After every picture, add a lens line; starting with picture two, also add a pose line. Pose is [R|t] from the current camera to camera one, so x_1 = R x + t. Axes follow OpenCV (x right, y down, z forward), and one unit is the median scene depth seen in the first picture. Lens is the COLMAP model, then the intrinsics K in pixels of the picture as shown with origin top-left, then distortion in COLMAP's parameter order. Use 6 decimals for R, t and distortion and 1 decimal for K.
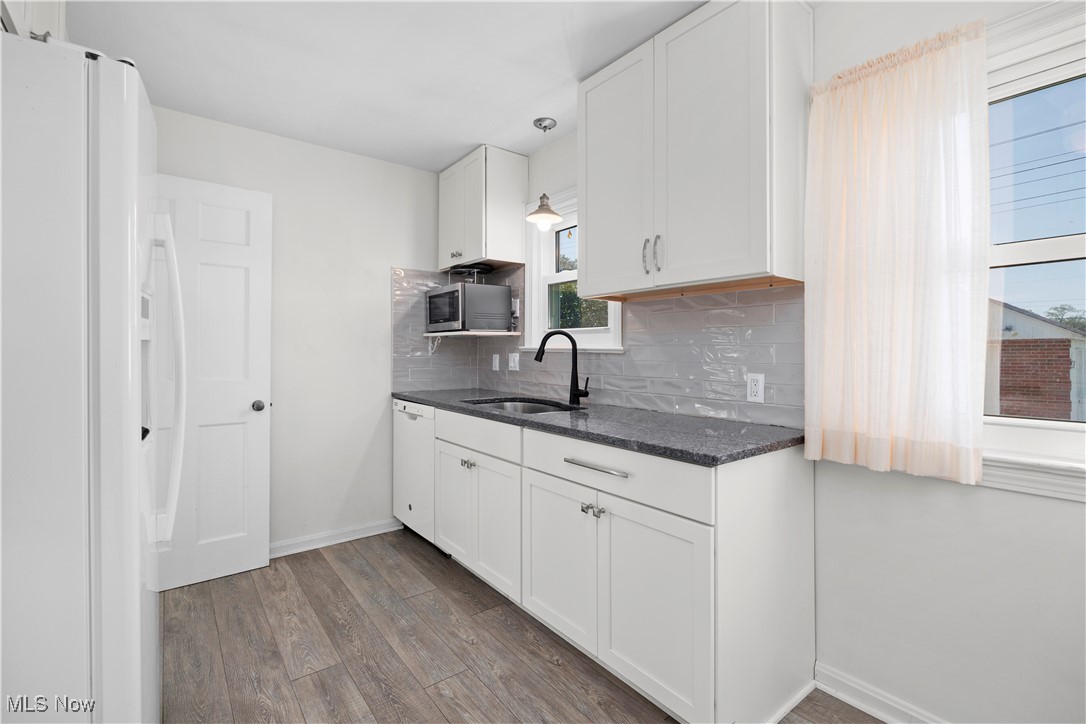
lens RADIAL K [[513.2, 0, 543.0], [0, 513.2, 362.0], [0, 0, 1]] dist [-0.010608, 0.000155]
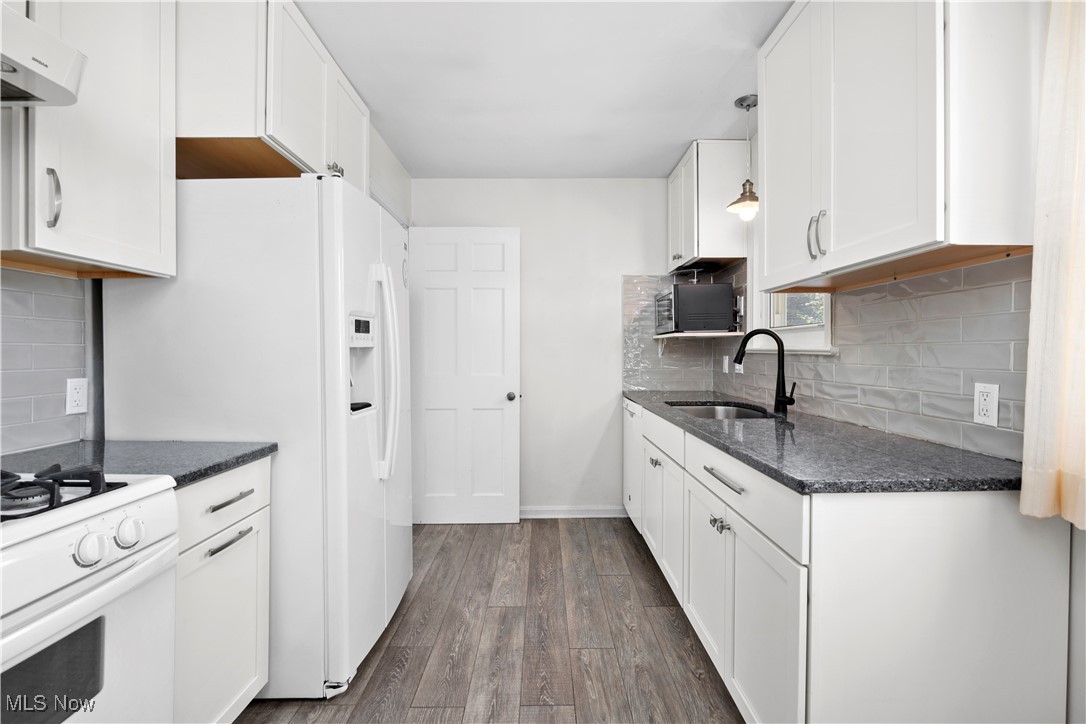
lens RADIAL K [[511.1, 0, 544.4], [0, 511.1, 377.3], [0, 0, 1]] dist [-0.021063, -0.000031]
pose [[0.774883, 0.025737, -0.631580, 0.318639], [-0.007776, 0.999483, 0.031189, -0.002472], [0.632056, -0.019257, 0.774683, 0.069707]]
